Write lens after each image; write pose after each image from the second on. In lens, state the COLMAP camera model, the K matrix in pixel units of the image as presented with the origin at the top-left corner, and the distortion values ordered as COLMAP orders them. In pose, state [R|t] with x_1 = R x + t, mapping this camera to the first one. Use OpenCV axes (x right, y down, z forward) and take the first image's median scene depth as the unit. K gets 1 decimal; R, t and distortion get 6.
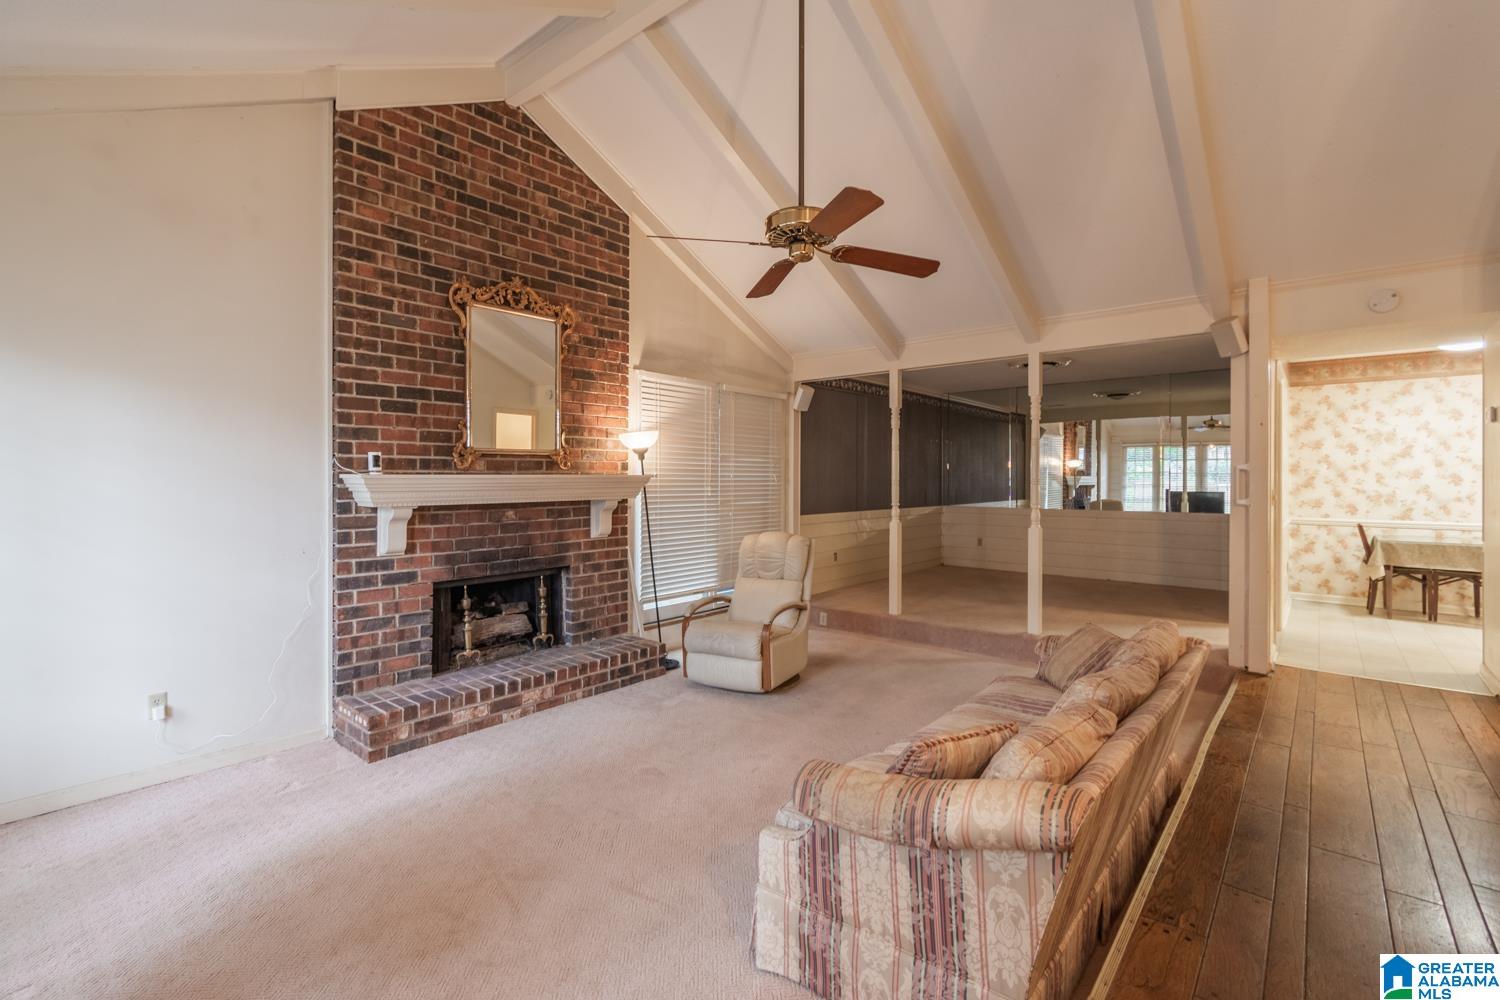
lens RADIAL K [[666.0, 0, 750.4], [0, 666.0, 488.5], [0, 0, 1]] dist [0.003619, -0.000250]
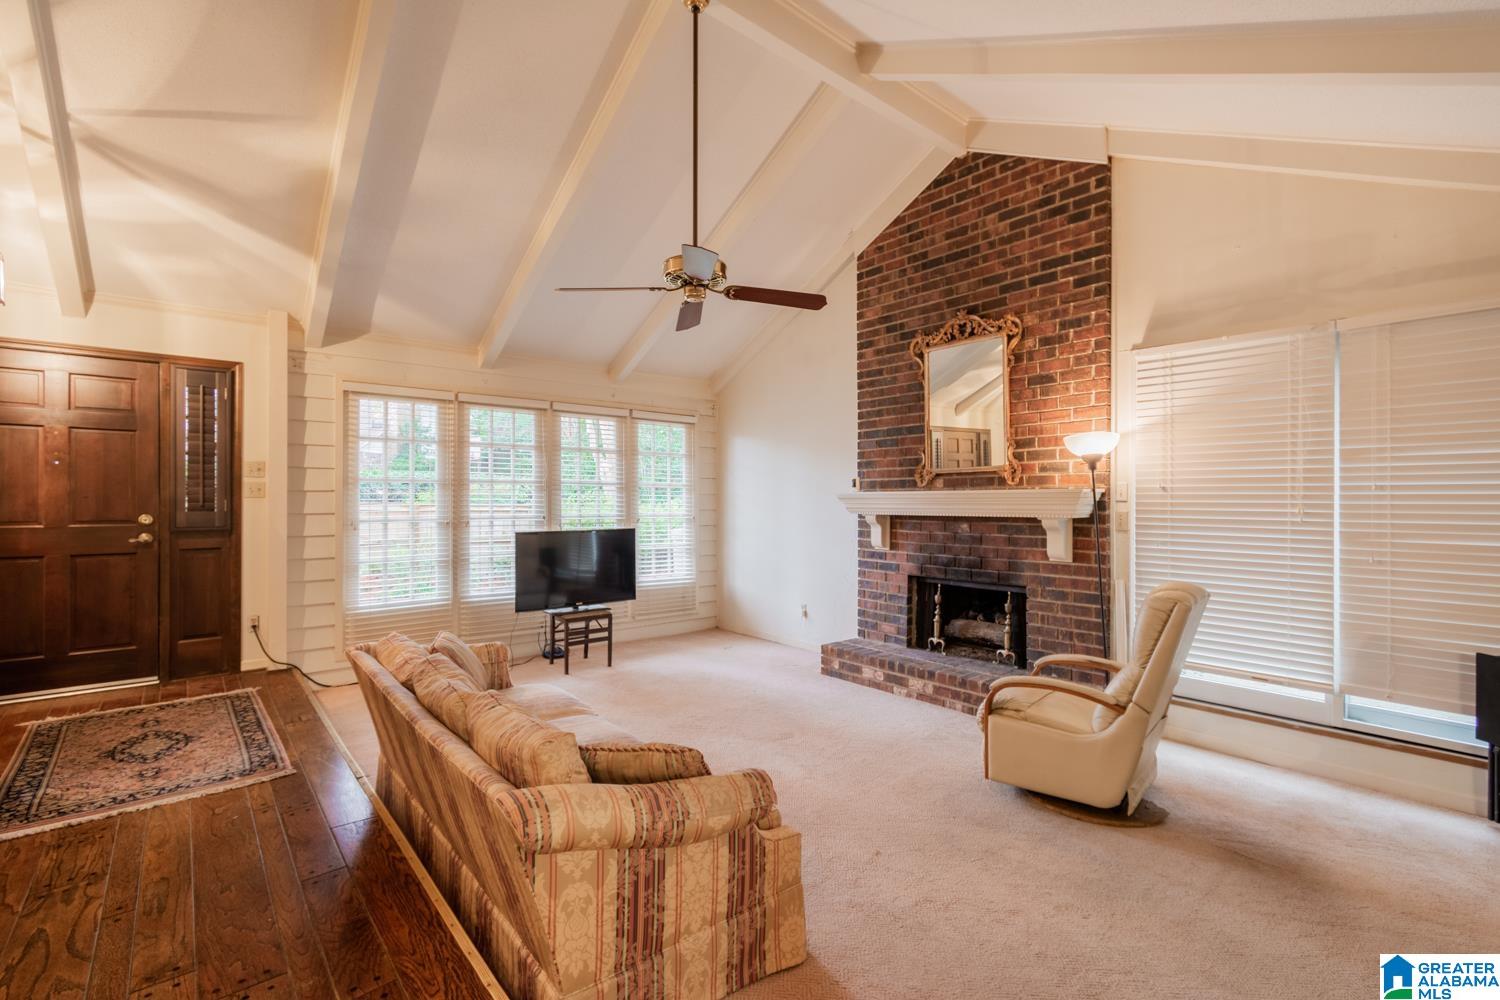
lens RADIAL K [[666.0, 0, 749.8], [0, 666.0, 497.1], [0, 0, 1]] dist [0.003619, -0.000250]
pose [[-0.159326, 0.007470, -0.987198, 0.817778], [-0.005820, 0.999947, 0.008506, -0.018523], [0.987209, 0.007100, -0.159275, 0.864238]]
